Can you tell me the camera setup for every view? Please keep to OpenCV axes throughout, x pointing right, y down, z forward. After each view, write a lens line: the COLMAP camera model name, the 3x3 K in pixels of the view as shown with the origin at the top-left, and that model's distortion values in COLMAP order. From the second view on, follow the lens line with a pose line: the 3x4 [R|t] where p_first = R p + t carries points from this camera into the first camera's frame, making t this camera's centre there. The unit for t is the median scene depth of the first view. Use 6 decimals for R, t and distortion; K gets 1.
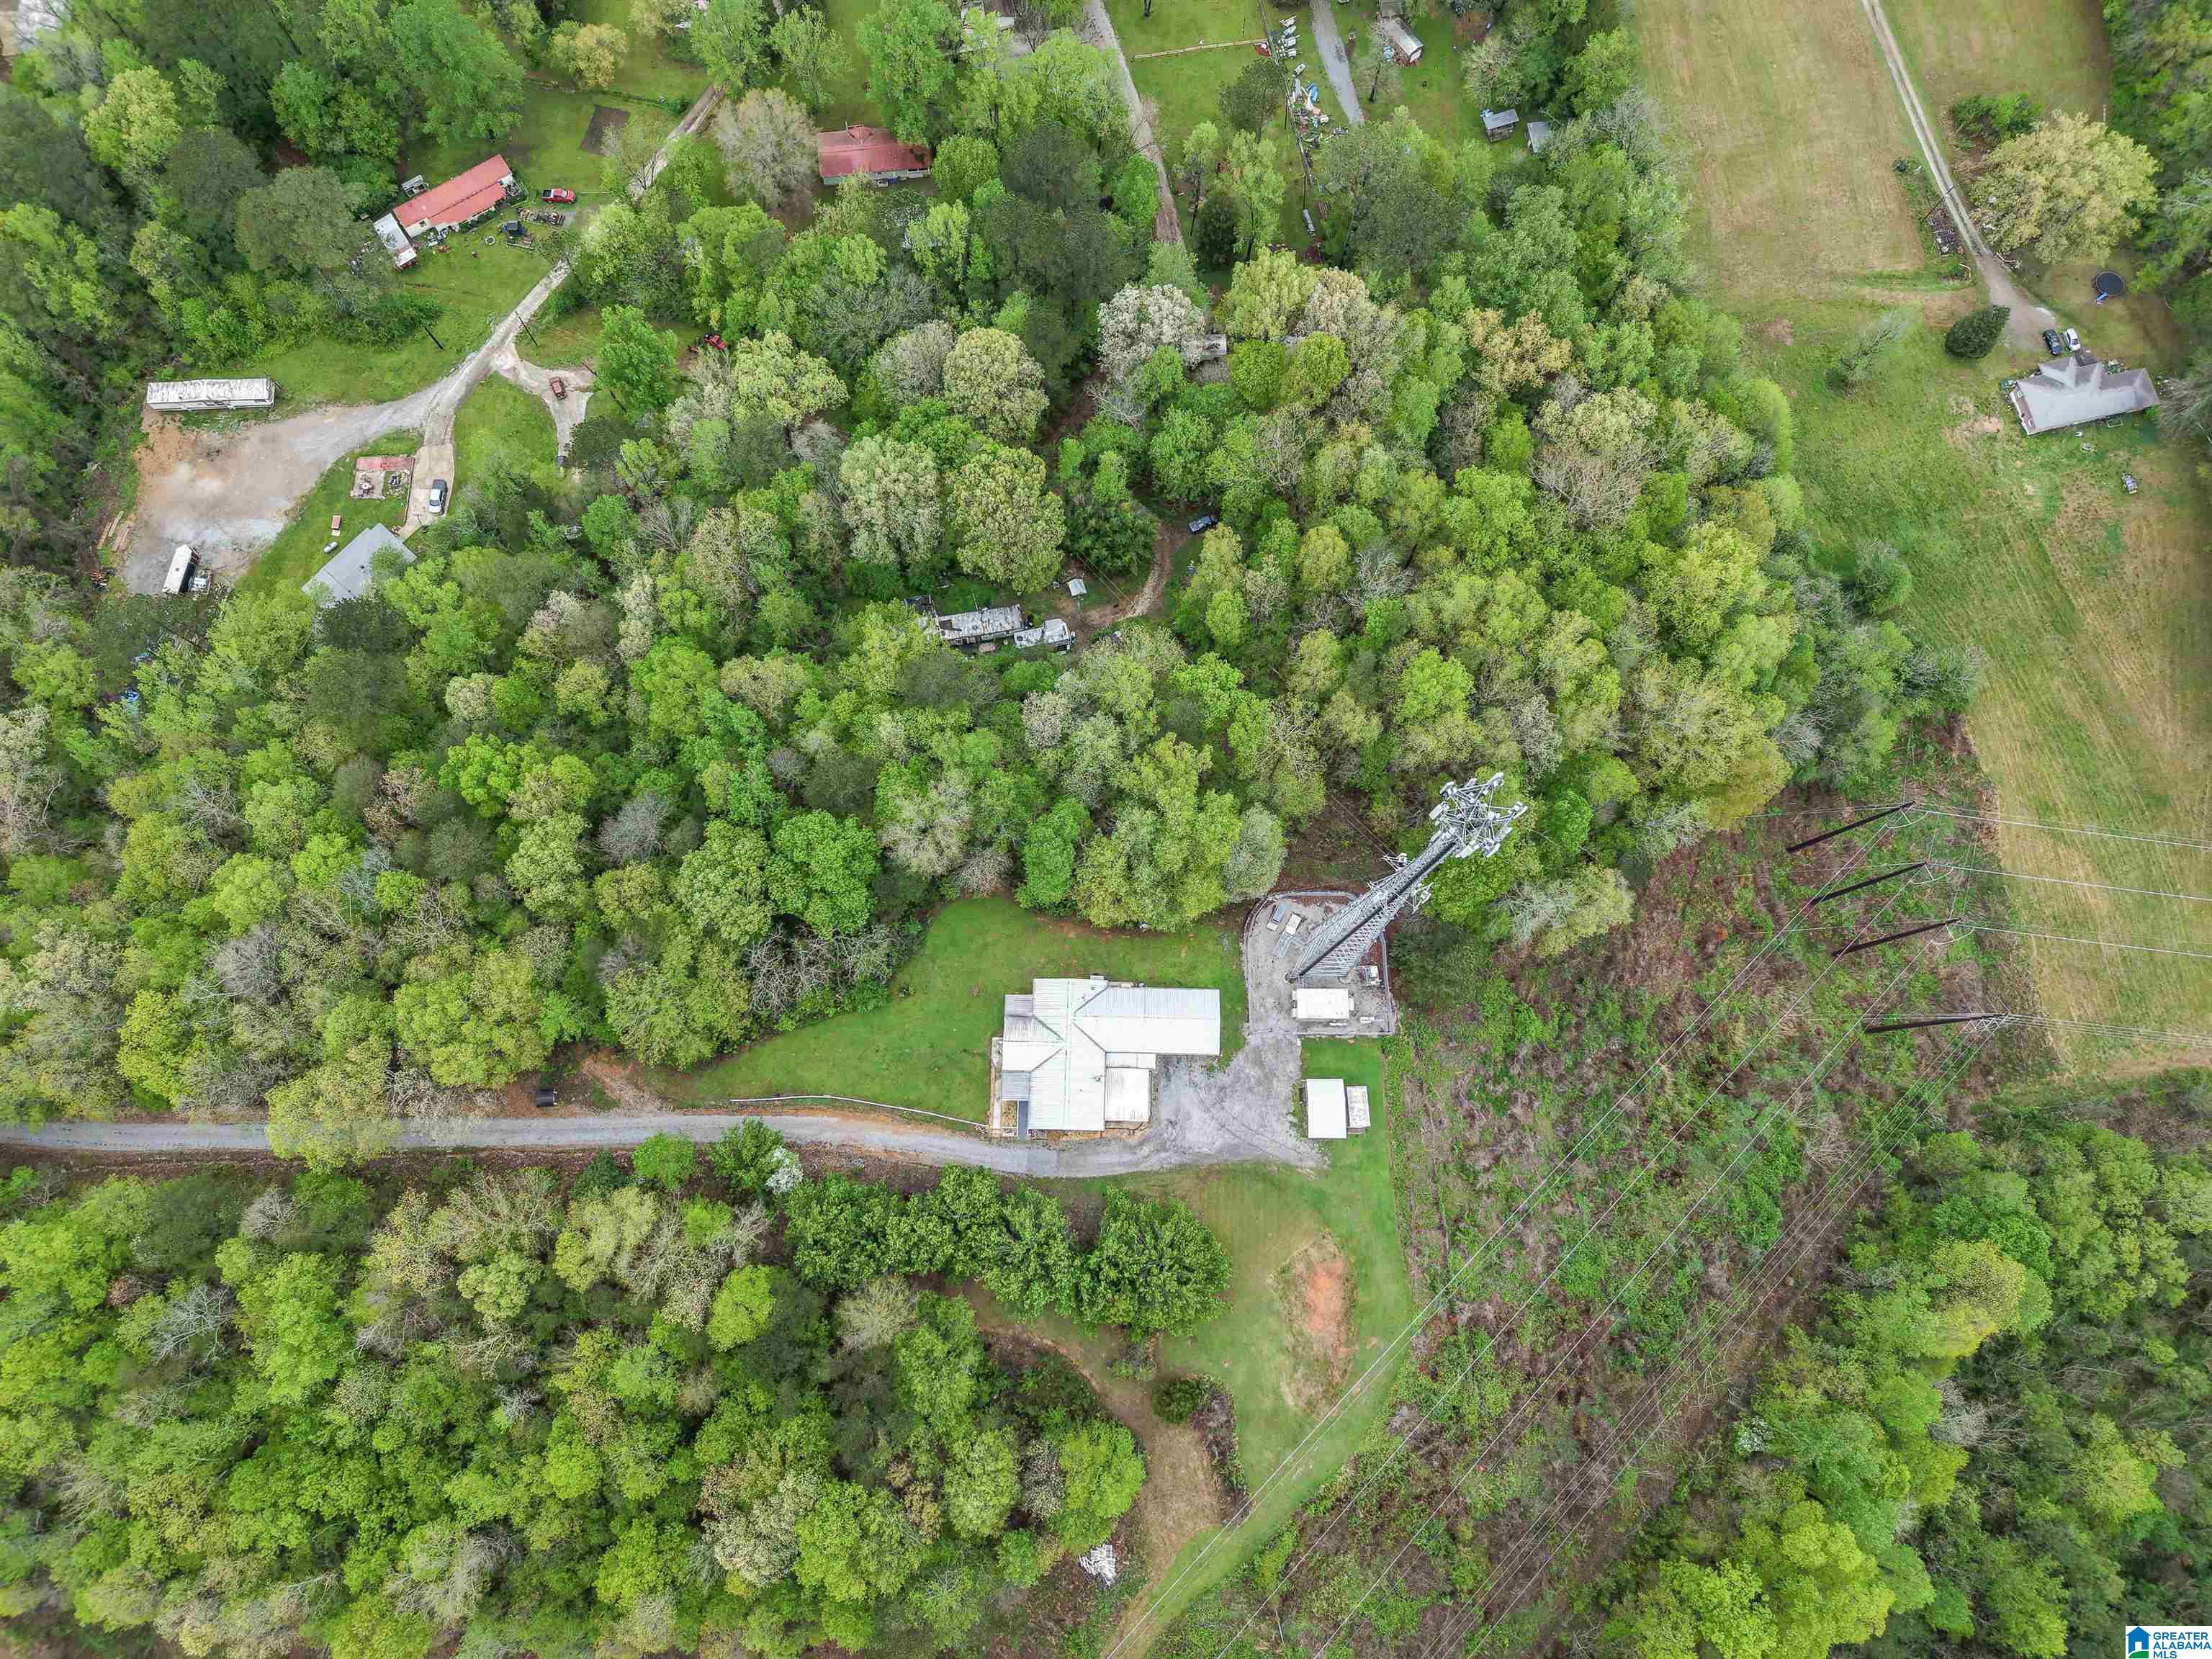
lens RADIAL K [[1496.3, 0, 1108.5], [0, 1496.3, 544.8], [0, 0, 1]] dist [0.083142, -0.075119]
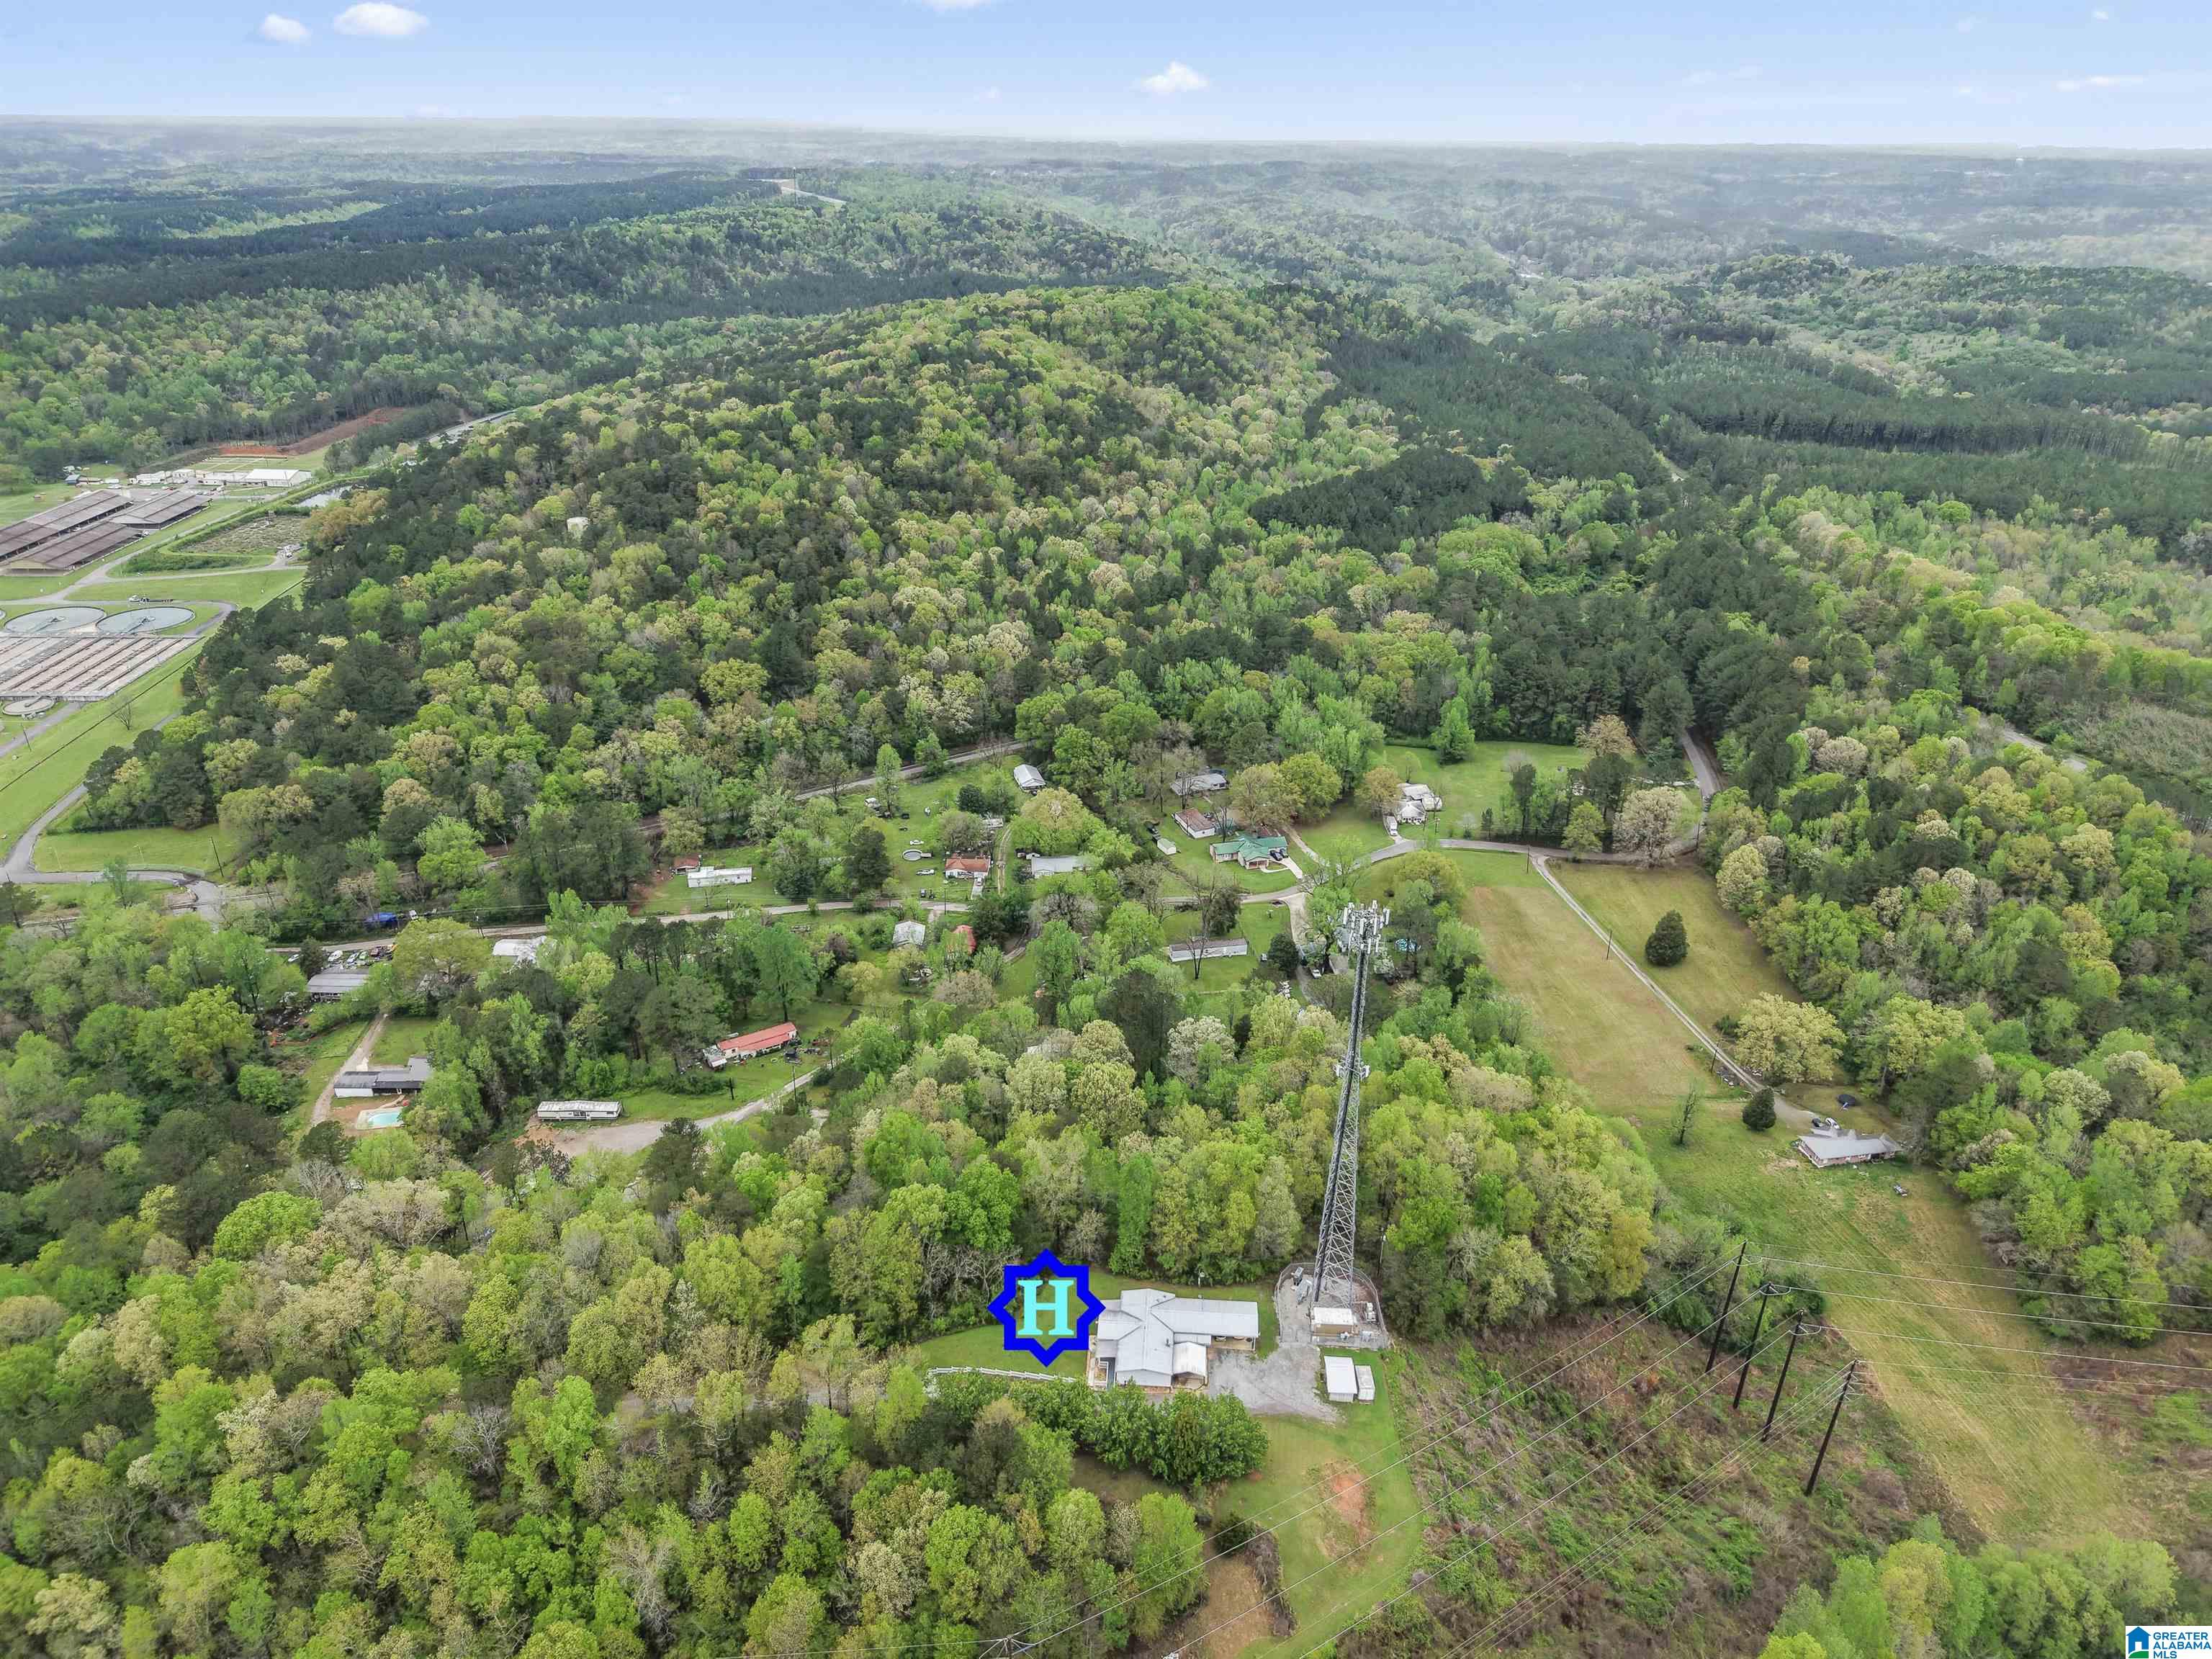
lens RADIAL K [[1499.5, 0, 1103.4], [0, 1499.5, 750.5], [0, 0, 1]] dist [0.124312, -0.076795]
pose [[0.998842, 0.020842, -0.043356, -0.016622], [-0.047085, 0.608207, -0.792381, 1.097692], [0.009855, 0.793505, 0.608484, -0.249663]]
